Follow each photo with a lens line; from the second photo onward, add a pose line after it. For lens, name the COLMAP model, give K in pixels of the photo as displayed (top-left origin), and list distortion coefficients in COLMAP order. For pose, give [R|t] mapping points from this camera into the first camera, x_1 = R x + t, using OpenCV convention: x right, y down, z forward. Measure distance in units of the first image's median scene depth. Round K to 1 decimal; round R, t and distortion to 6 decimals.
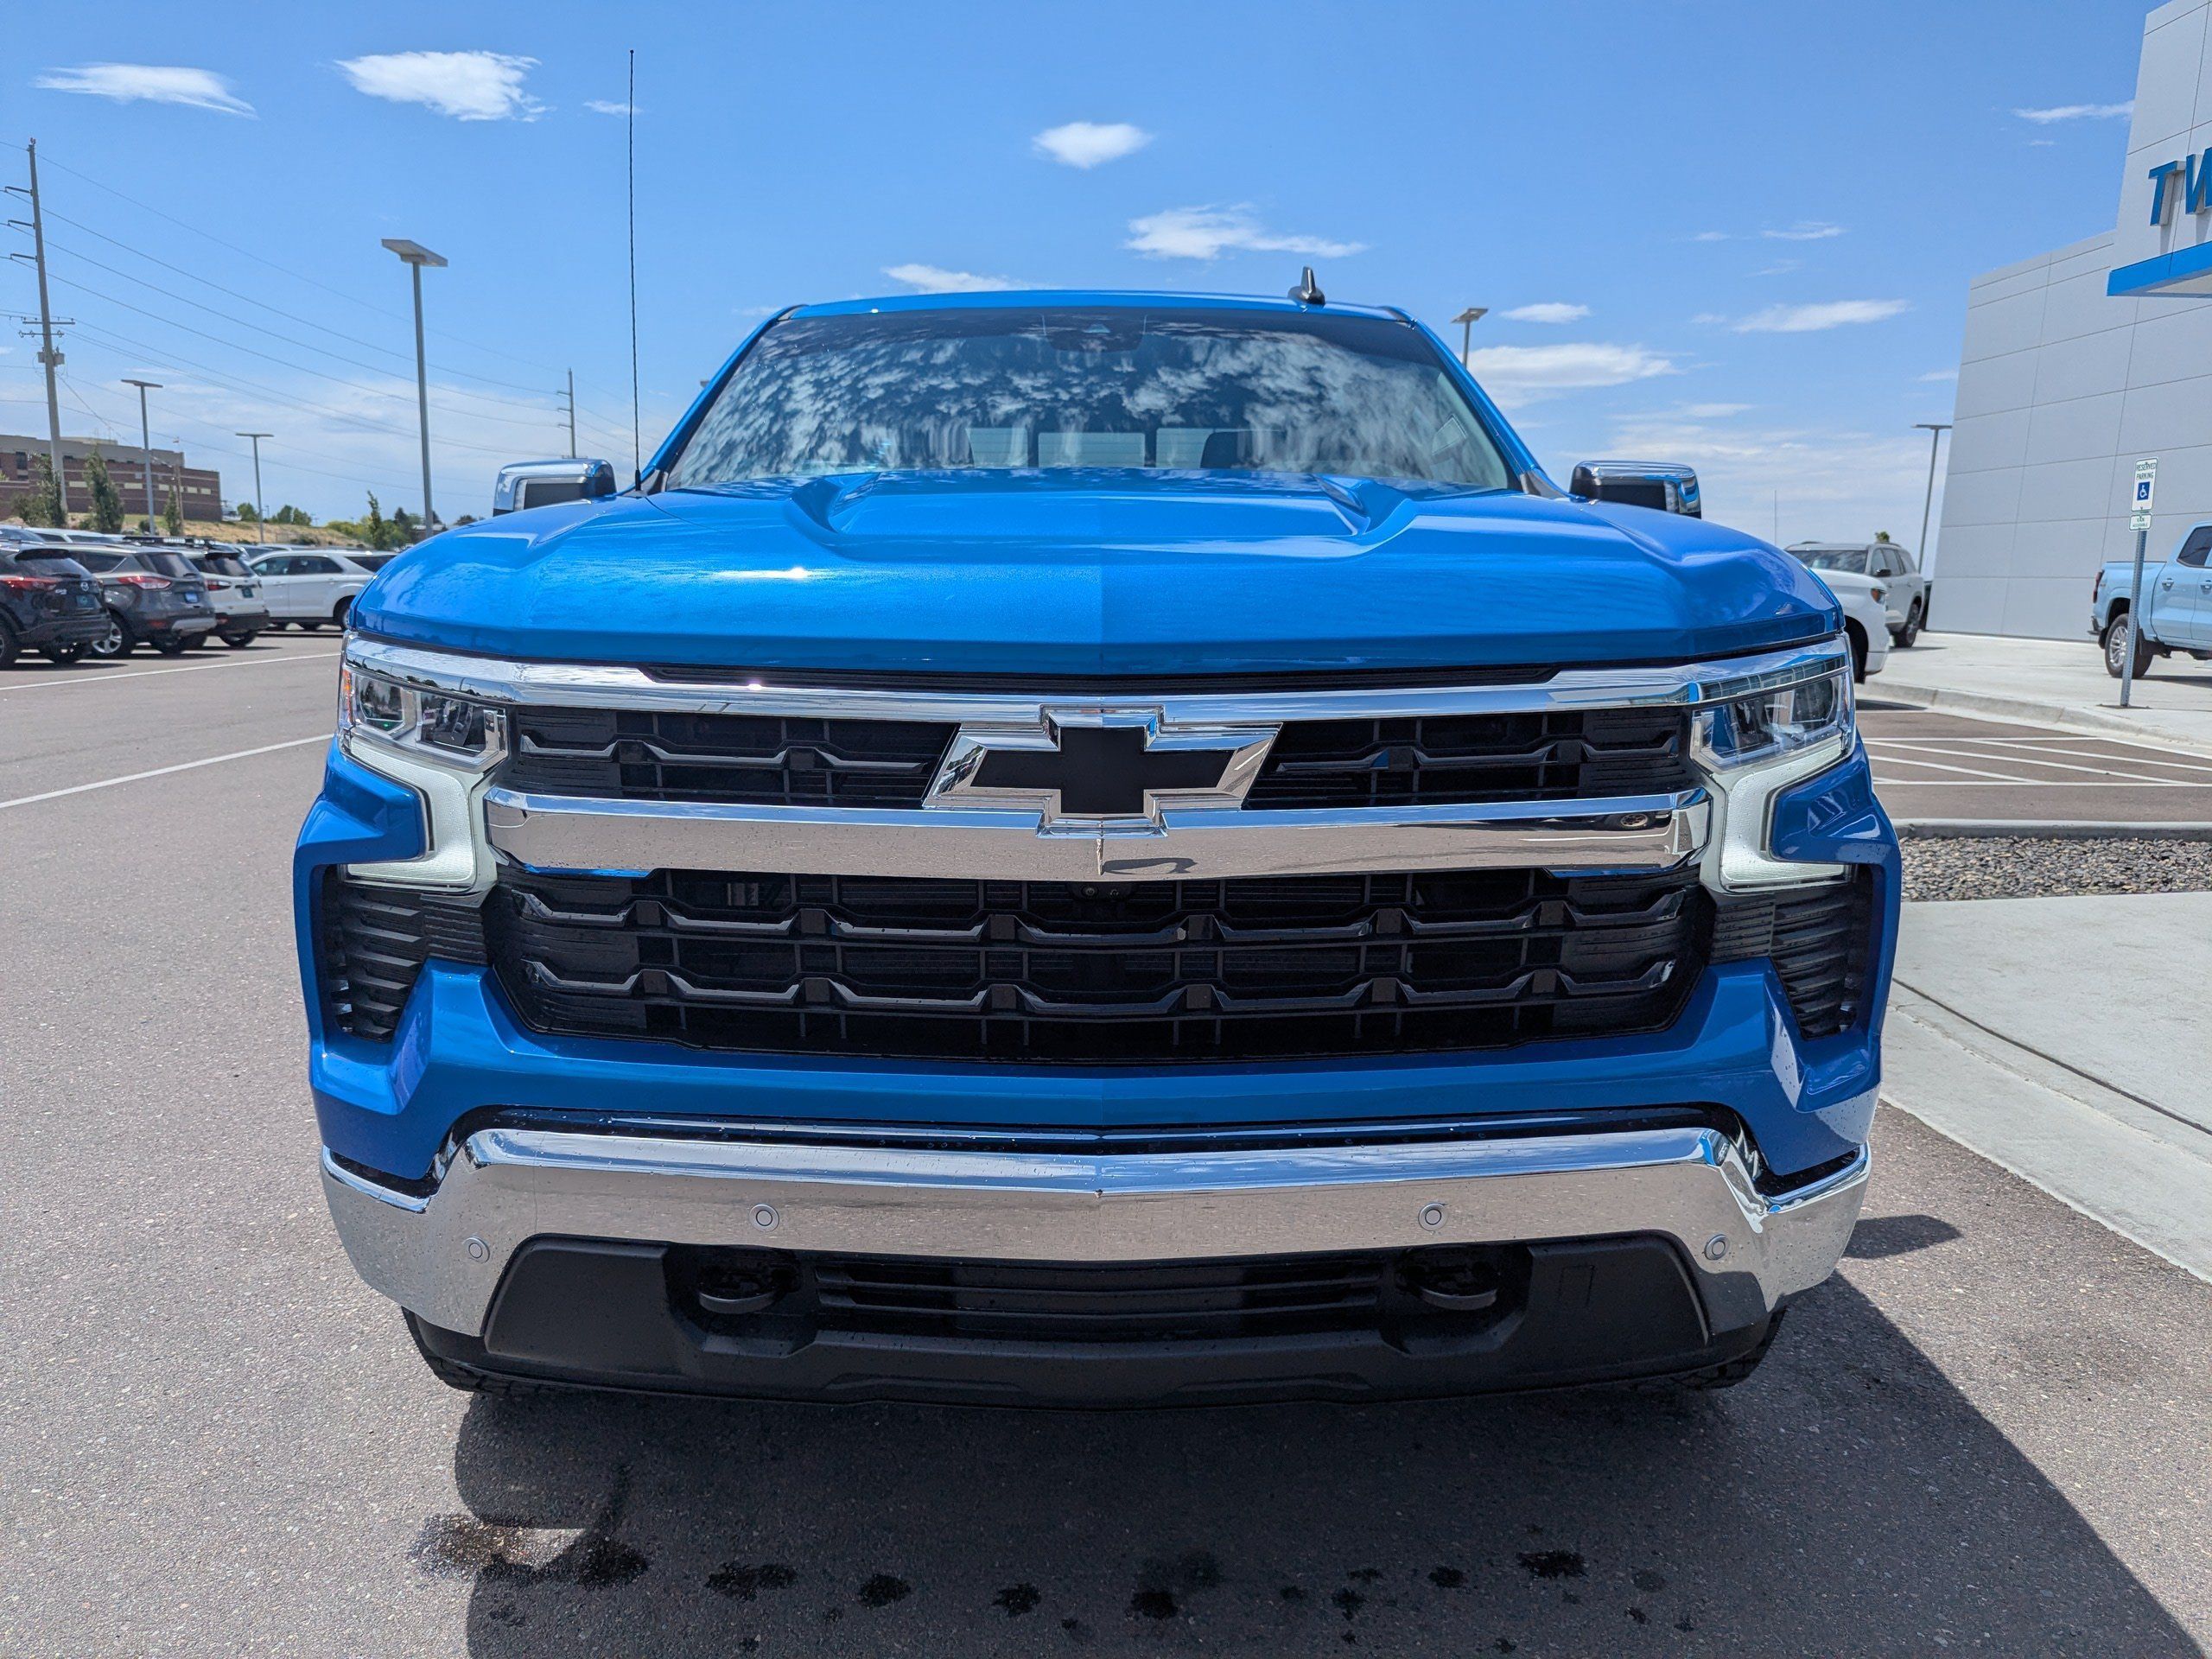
lens RADIAL K [[1616.4, 0, 1115.6], [0, 1616.4, 828.7], [0, 0, 1]] dist [0.061463, -0.065298]
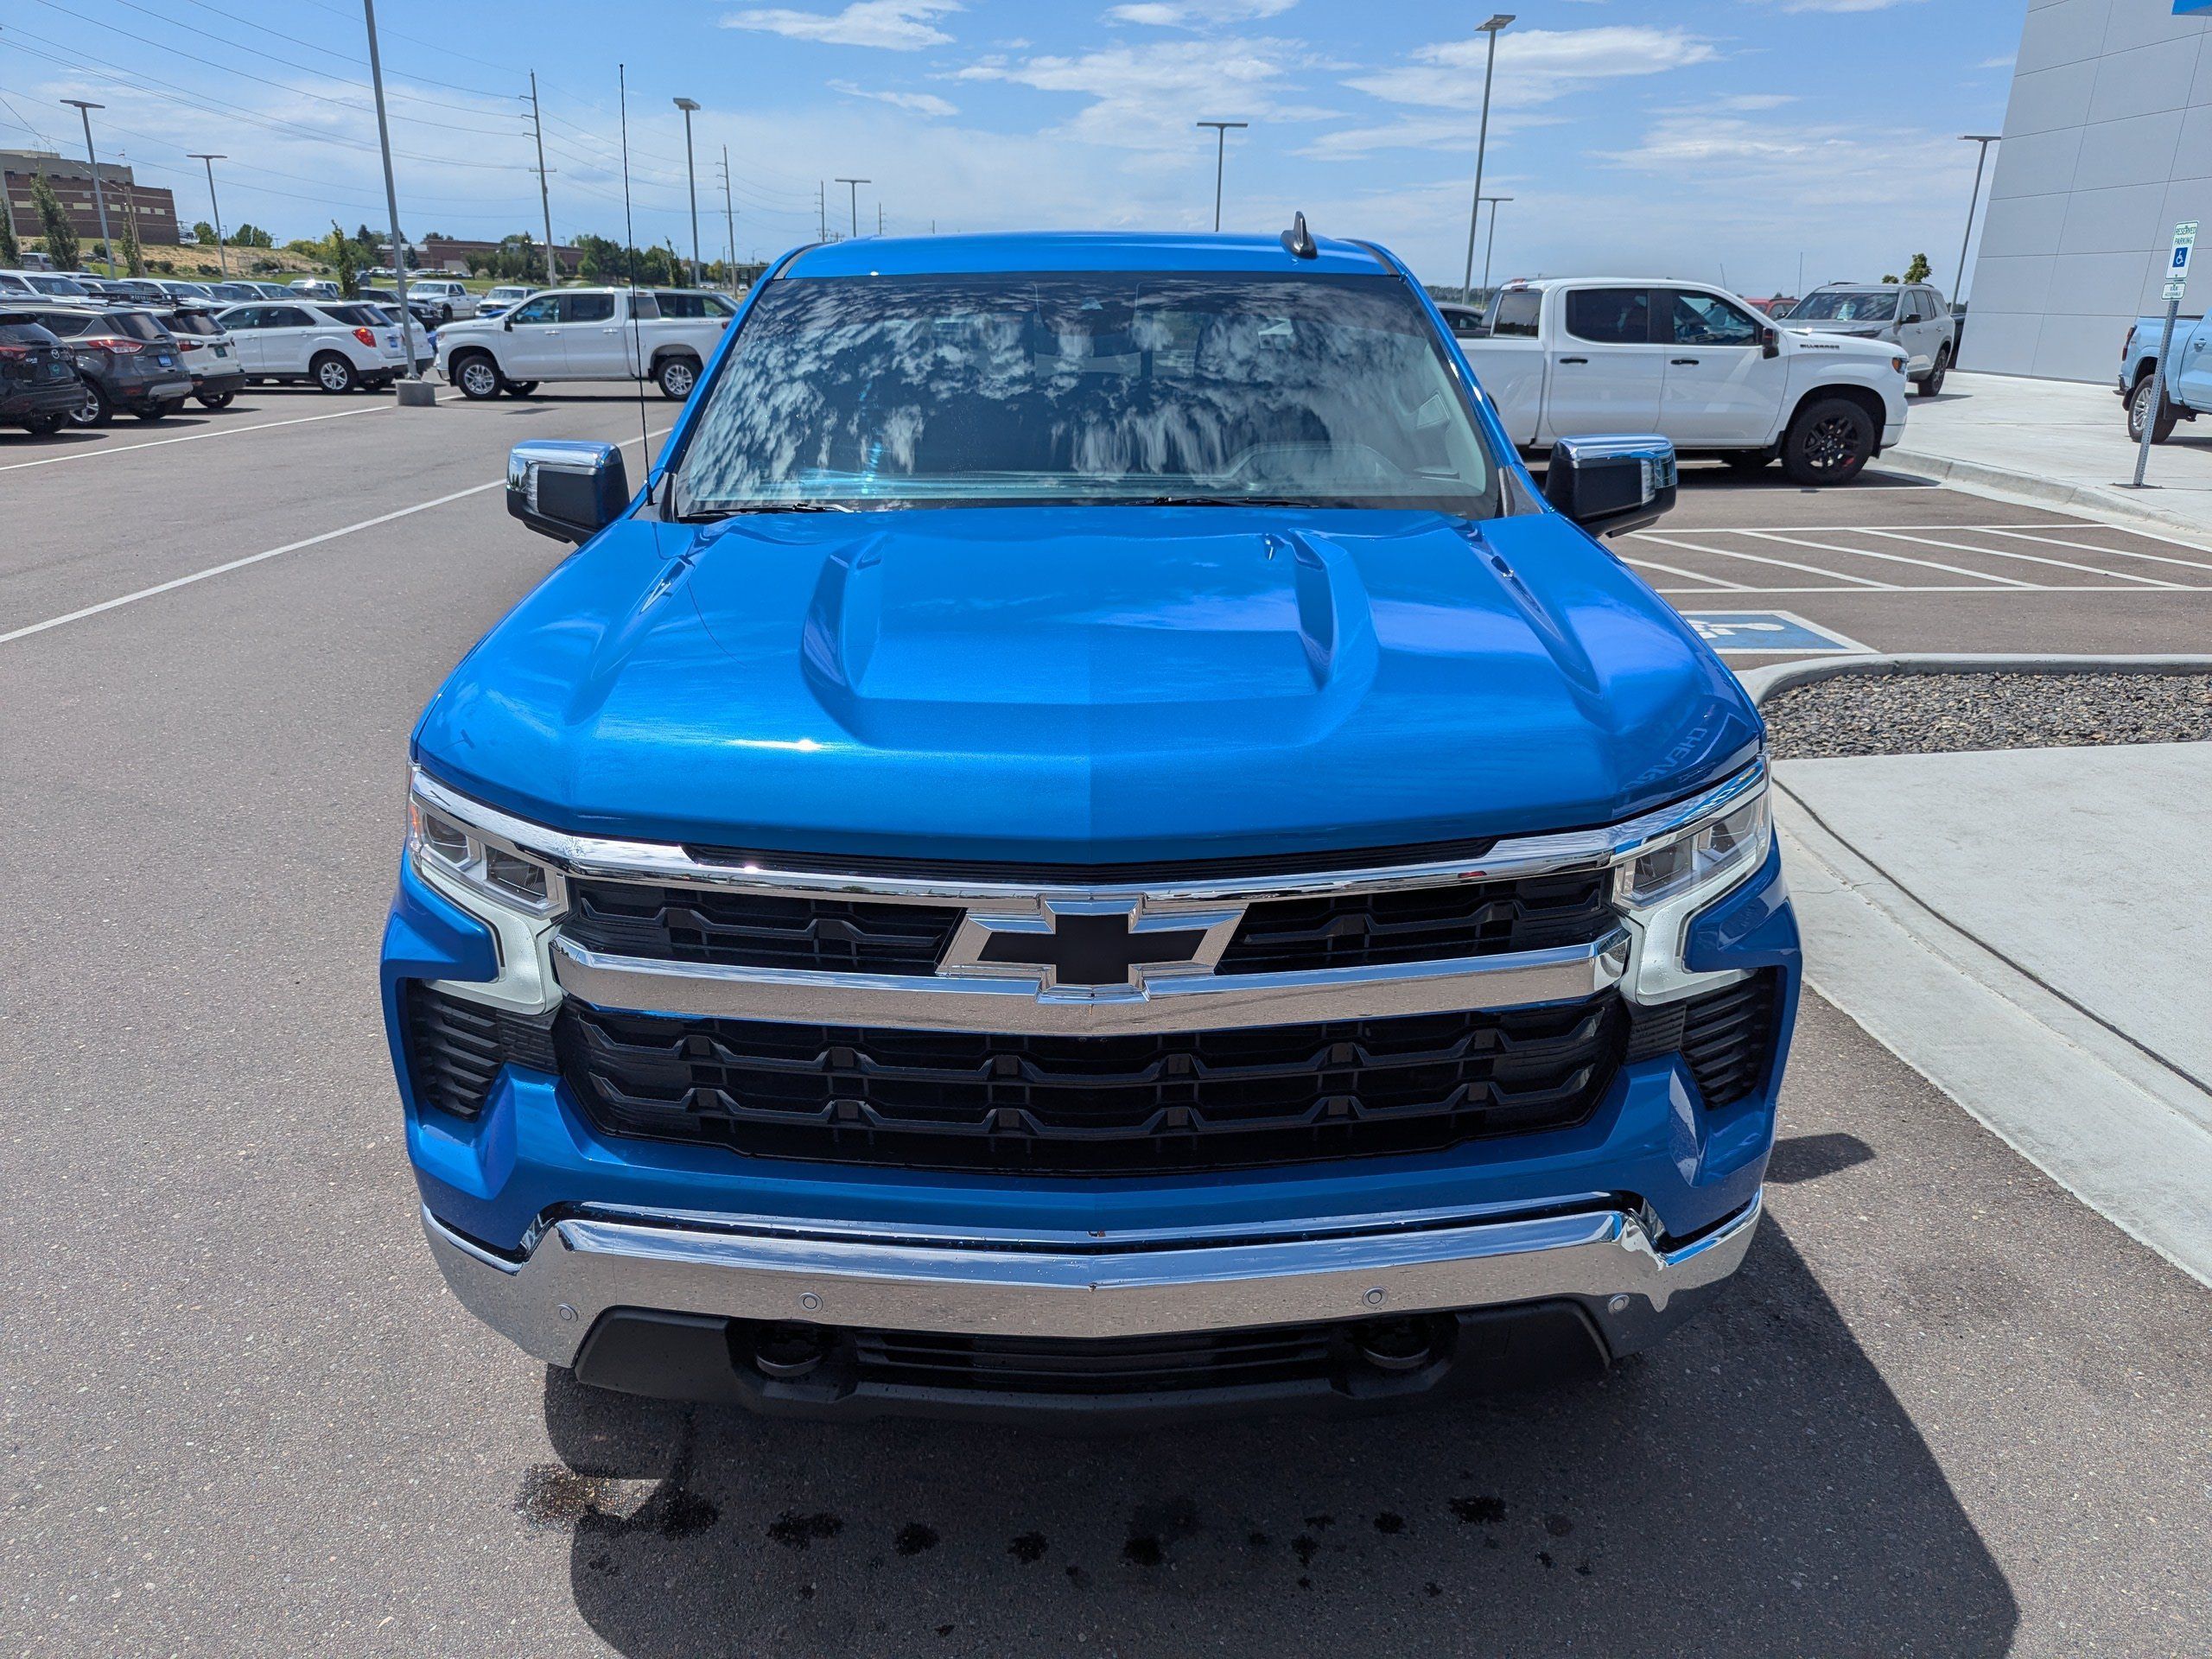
lens RADIAL K [[1620.8, 0, 1118.3], [0, 1620.8, 834.6], [0, 0, 1]] dist [0.072735, -0.076356]
pose [[0.999989, -0.004565, -0.001307, 0.007871], [0.004720, 0.985718, 0.168338, -0.201297], [0.000520, -0.168342, 0.985729, -0.078921]]
